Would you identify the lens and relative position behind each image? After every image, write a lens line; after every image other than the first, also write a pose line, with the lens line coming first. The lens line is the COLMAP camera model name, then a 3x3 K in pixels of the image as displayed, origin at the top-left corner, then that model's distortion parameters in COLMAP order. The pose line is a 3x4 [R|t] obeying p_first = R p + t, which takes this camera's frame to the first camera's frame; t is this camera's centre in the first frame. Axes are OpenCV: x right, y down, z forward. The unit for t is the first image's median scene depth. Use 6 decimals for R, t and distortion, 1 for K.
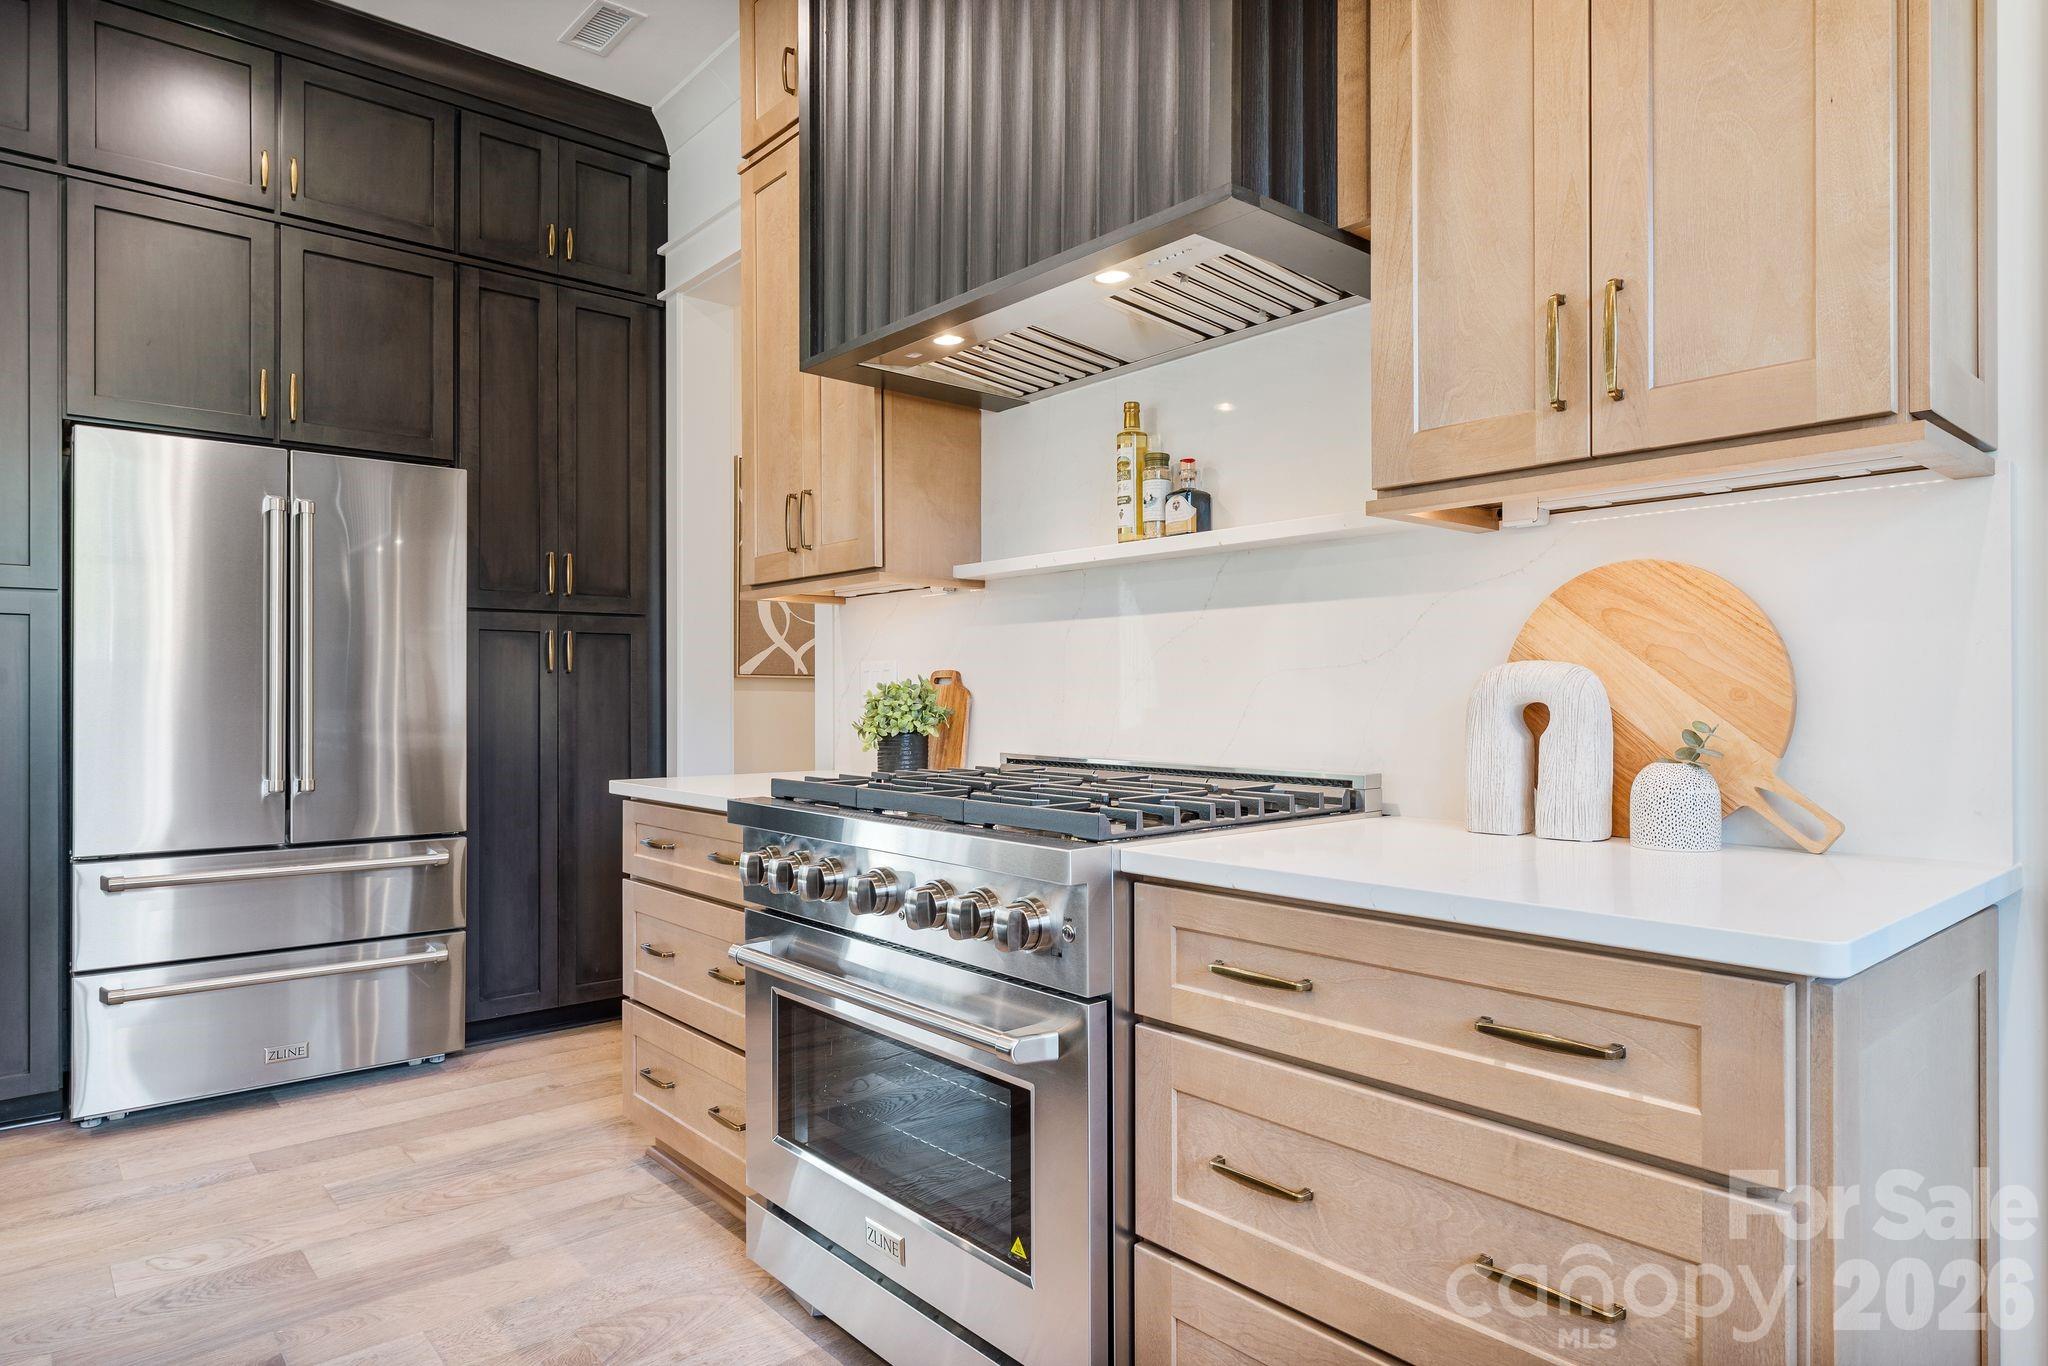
lens RADIAL K [[1211.6, 0, 1024.0], [0, 1211.6, 683.0], [0, 0, 1]] dist [0.000211, 0.000904]
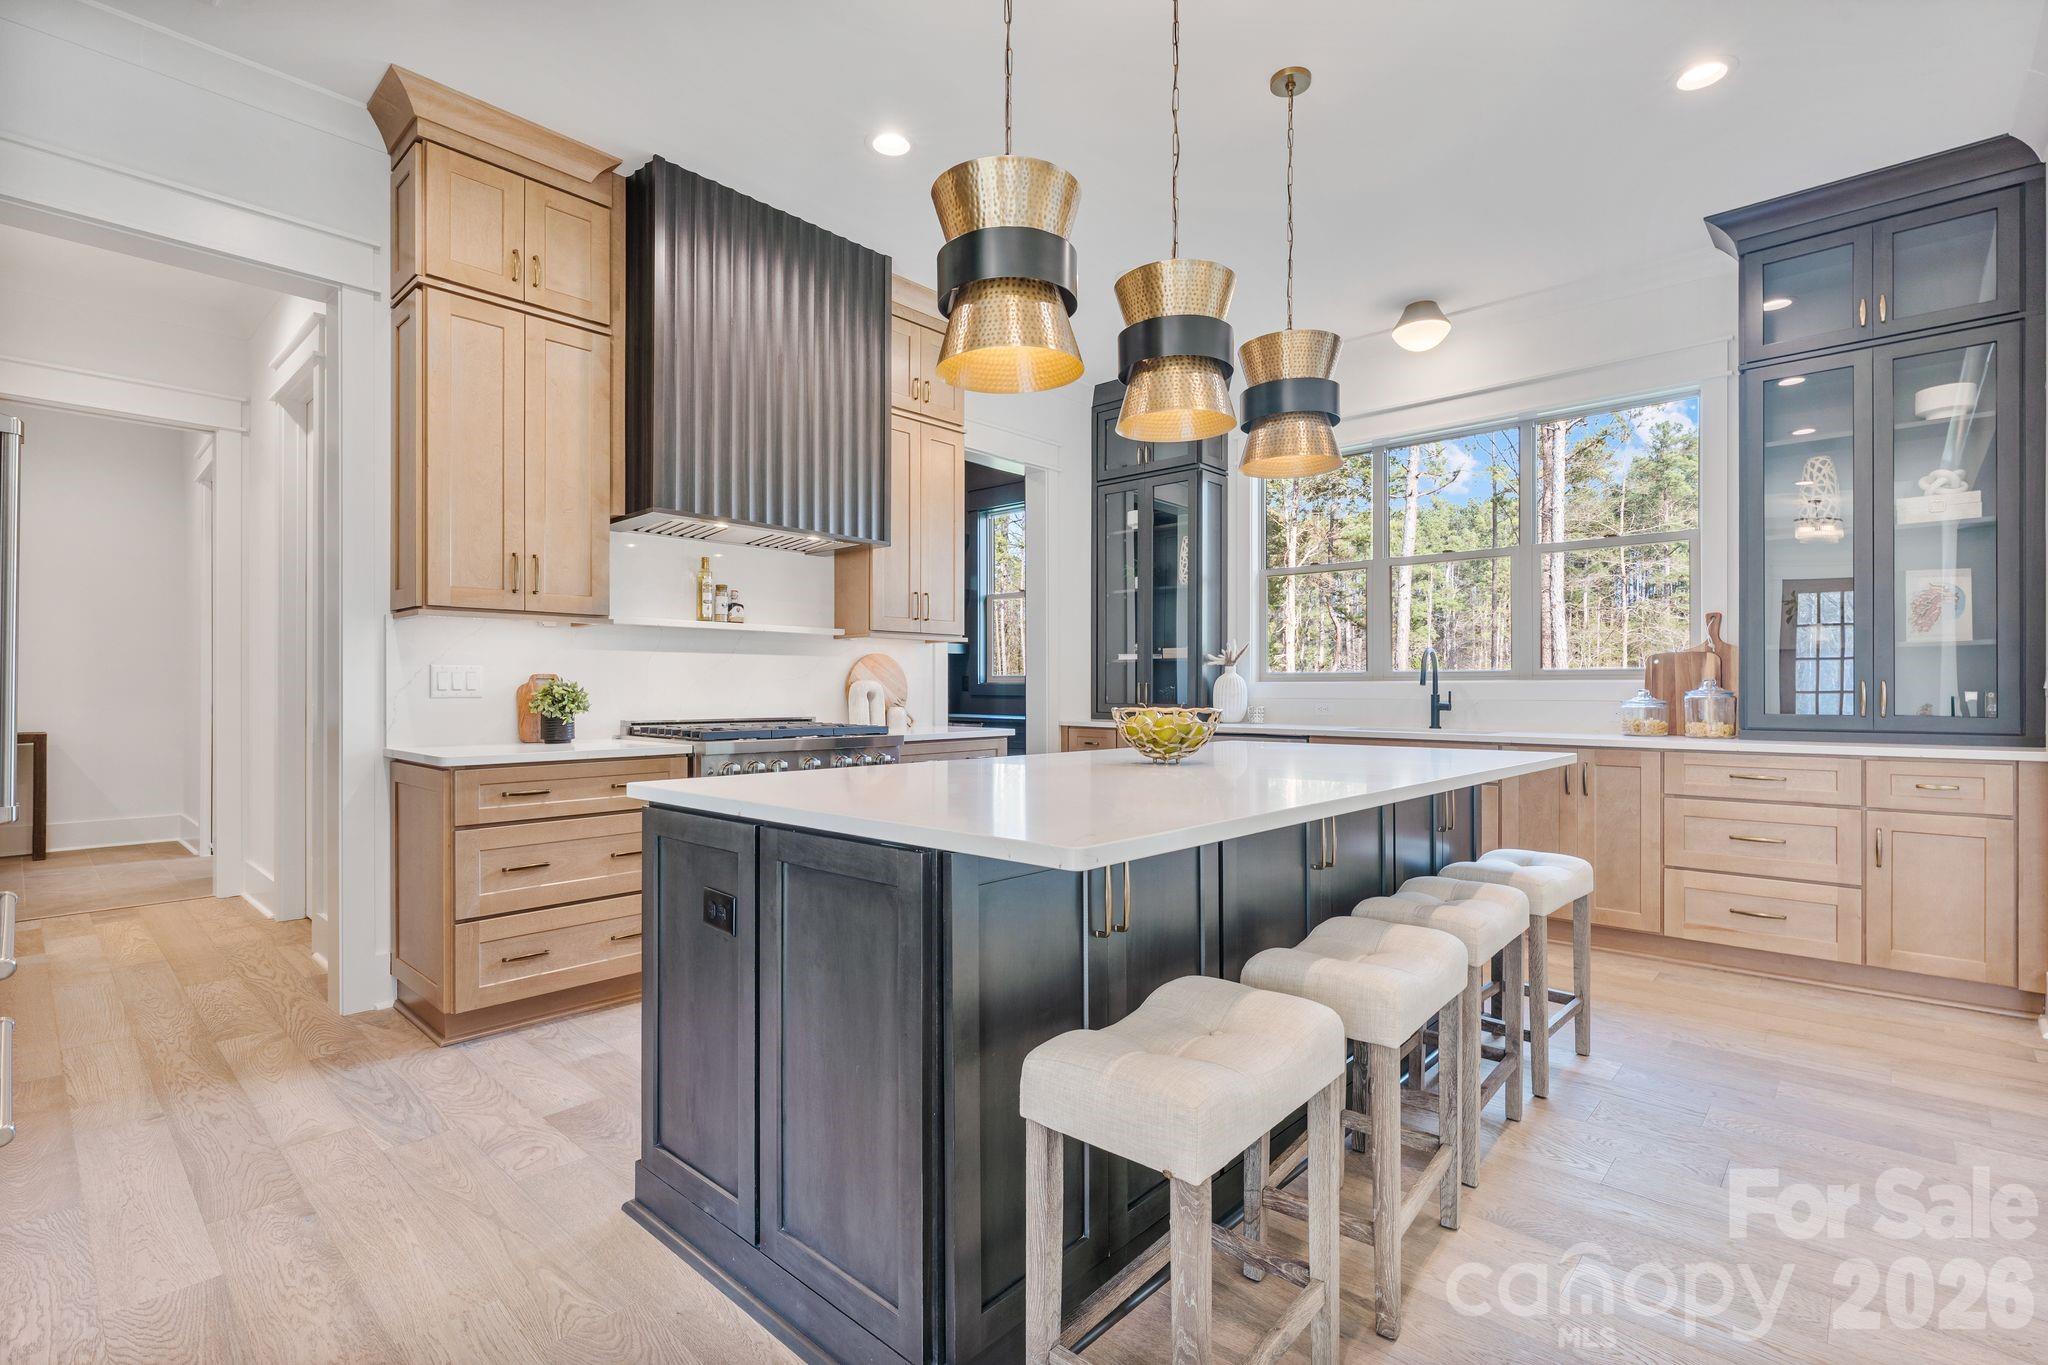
lens RADIAL K [[906.5, 0, 1024.0], [0, 906.5, 682.5], [0, 0, 1]] dist [0.000764, 0.000208]
pose [[-0.108390, 0.011228, 0.994045, -1.711984], [-0.005792, 0.999912, -0.011926, 0.013904], [-0.994092, -0.007050, -0.108315, 0.634890]]
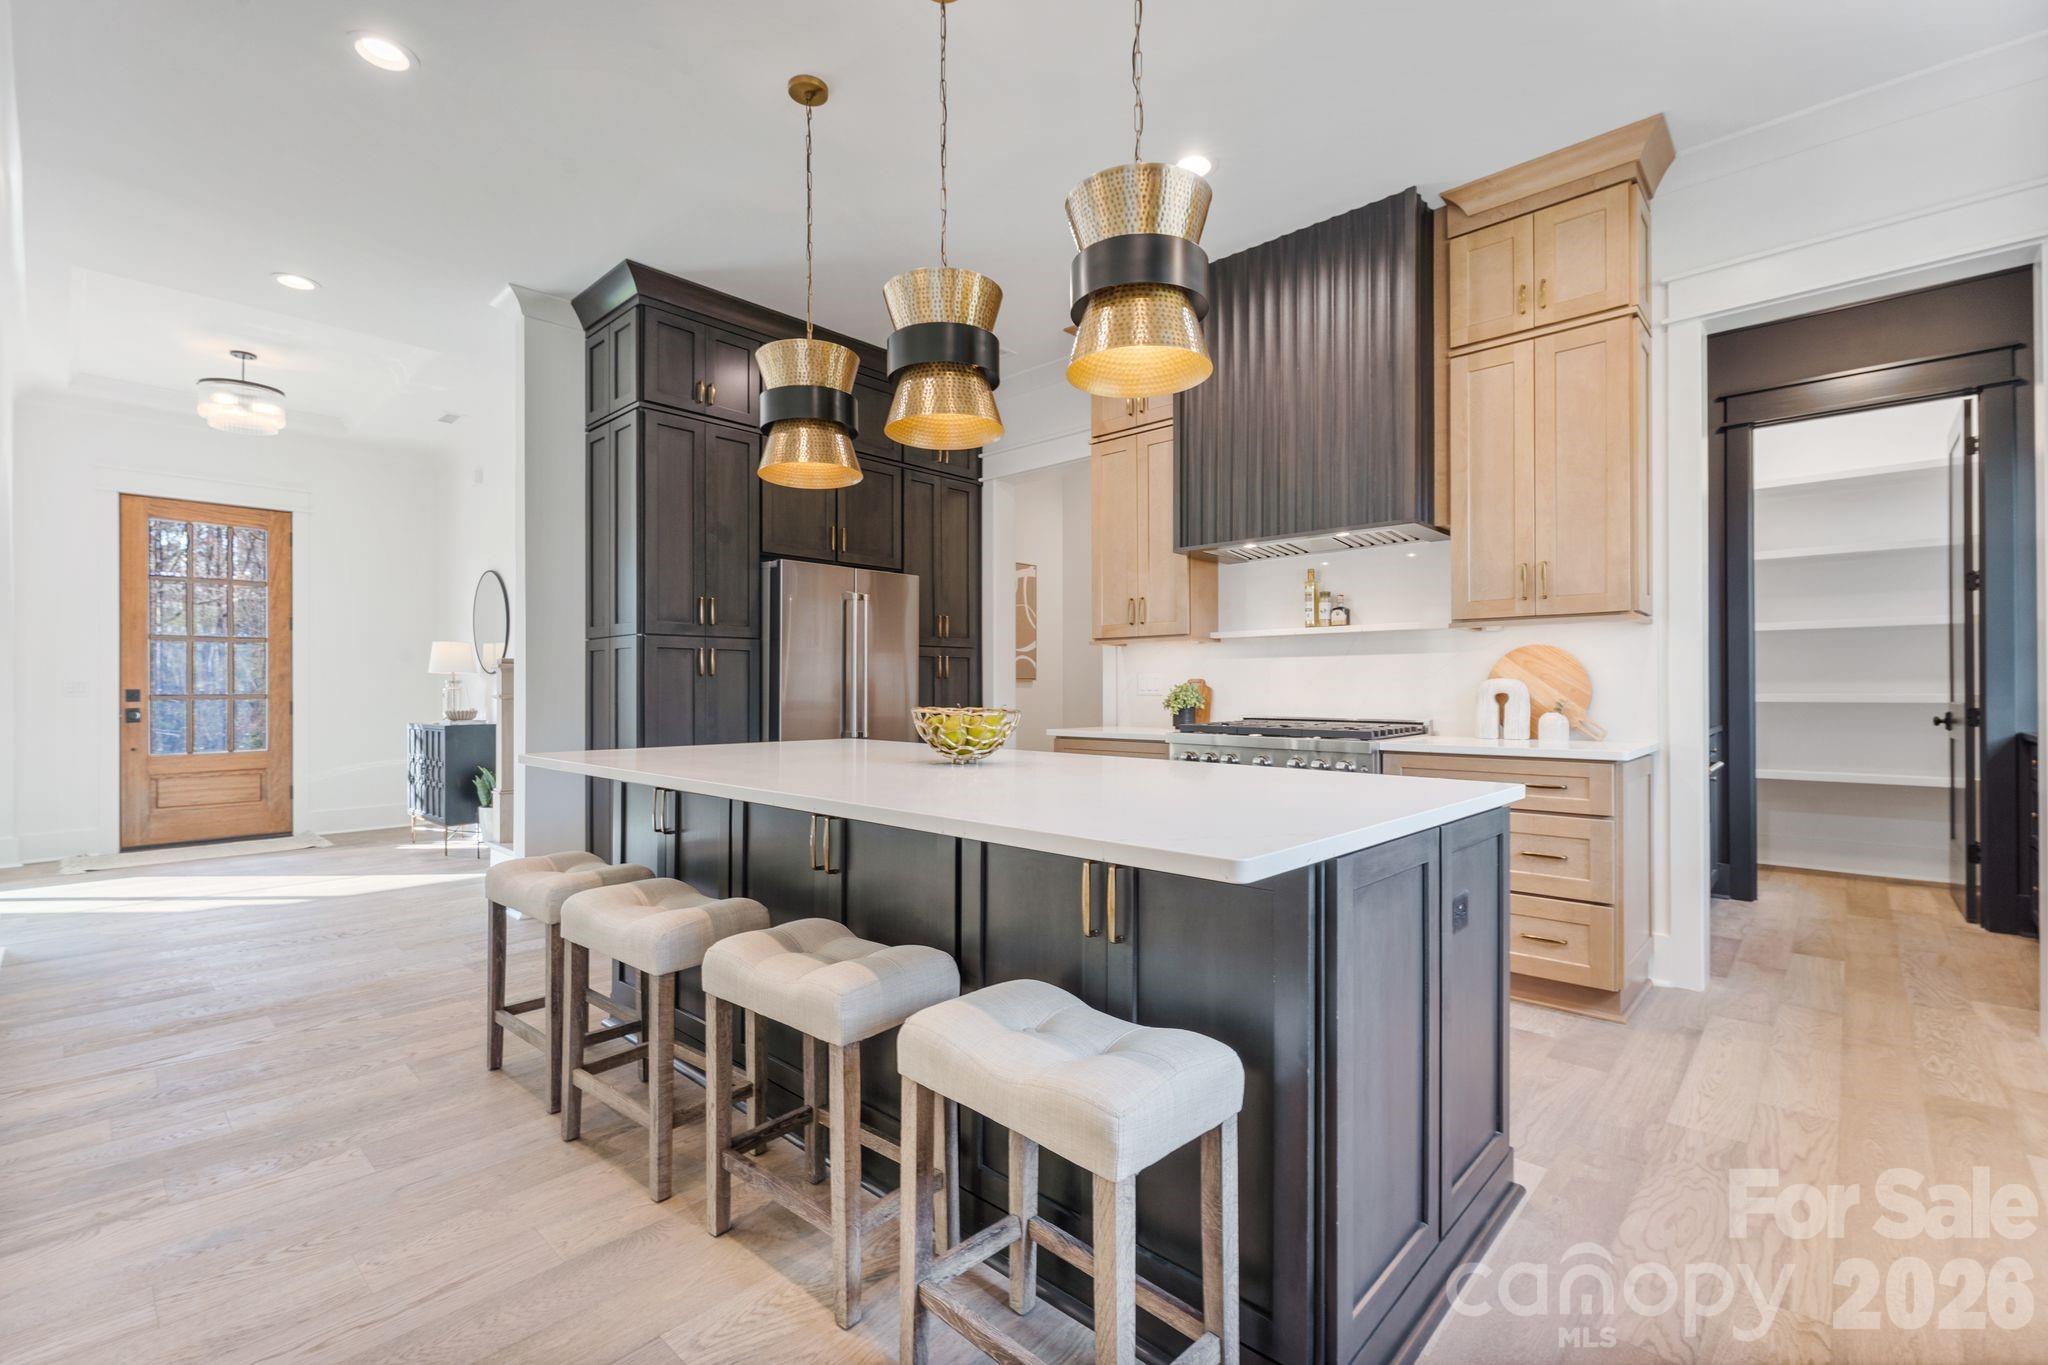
lens RADIAL K [[906.5, 0, 1024.0], [0, 906.5, 682.5], [0, 0, 1]] dist [0.000764, 0.000208]
pose [[0.993449, 0.001117, 0.114273, -0.724326], [-0.001324, 0.999998, 0.001739, -0.008482], [-0.114271, -0.001879, 0.993448, -0.770667]]
